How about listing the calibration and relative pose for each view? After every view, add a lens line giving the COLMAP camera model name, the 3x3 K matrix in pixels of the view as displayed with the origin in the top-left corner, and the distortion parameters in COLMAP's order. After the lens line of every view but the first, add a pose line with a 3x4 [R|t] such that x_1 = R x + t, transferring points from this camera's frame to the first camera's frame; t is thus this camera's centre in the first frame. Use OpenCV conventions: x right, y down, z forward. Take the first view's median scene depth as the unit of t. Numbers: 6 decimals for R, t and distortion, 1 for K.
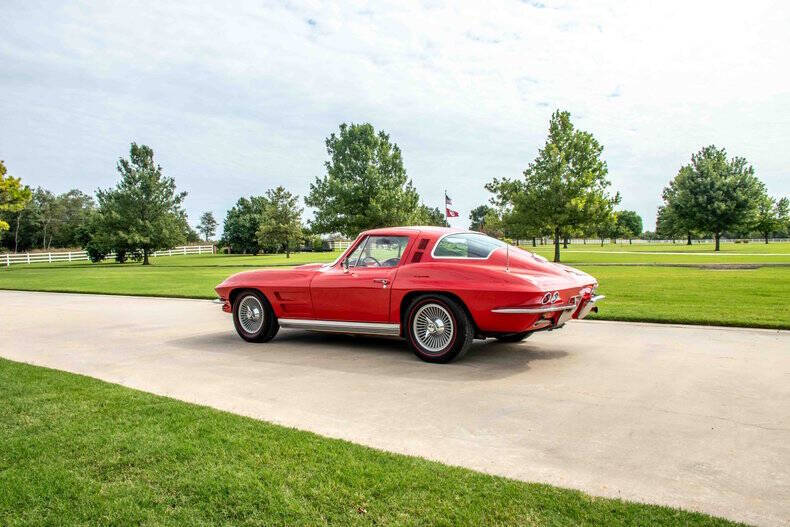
lens RADIAL K [[639.8, 0, 395.5], [0, 639.8, 269.5], [0, 0, 1]] dist [-0.126537, 0.083935]
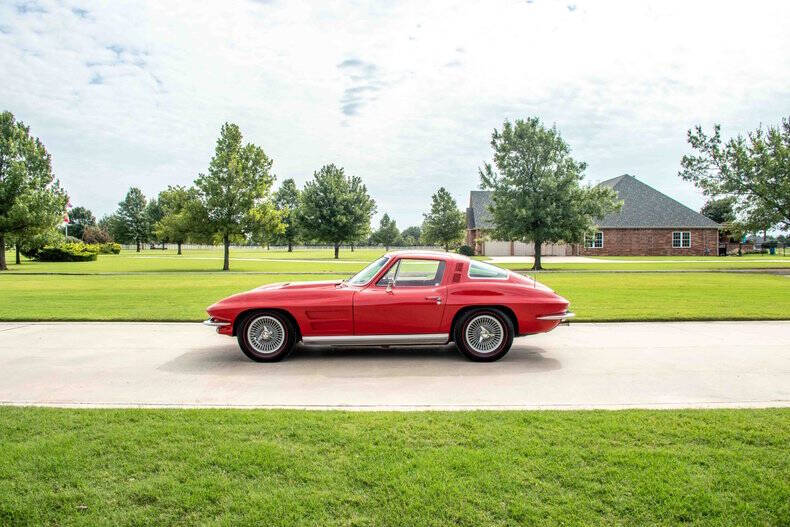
lens RADIAL K [[639.8, 0, 390.9], [0, 639.8, 257.2], [0, 0, 1]] dist [-0.126537, 0.083935]
pose [[0.810646, 0.006880, 0.585496, -0.111188], [0.009149, 0.999660, -0.024415, -0.004259], [-0.585464, 0.025148, 0.810308, 0.011353]]
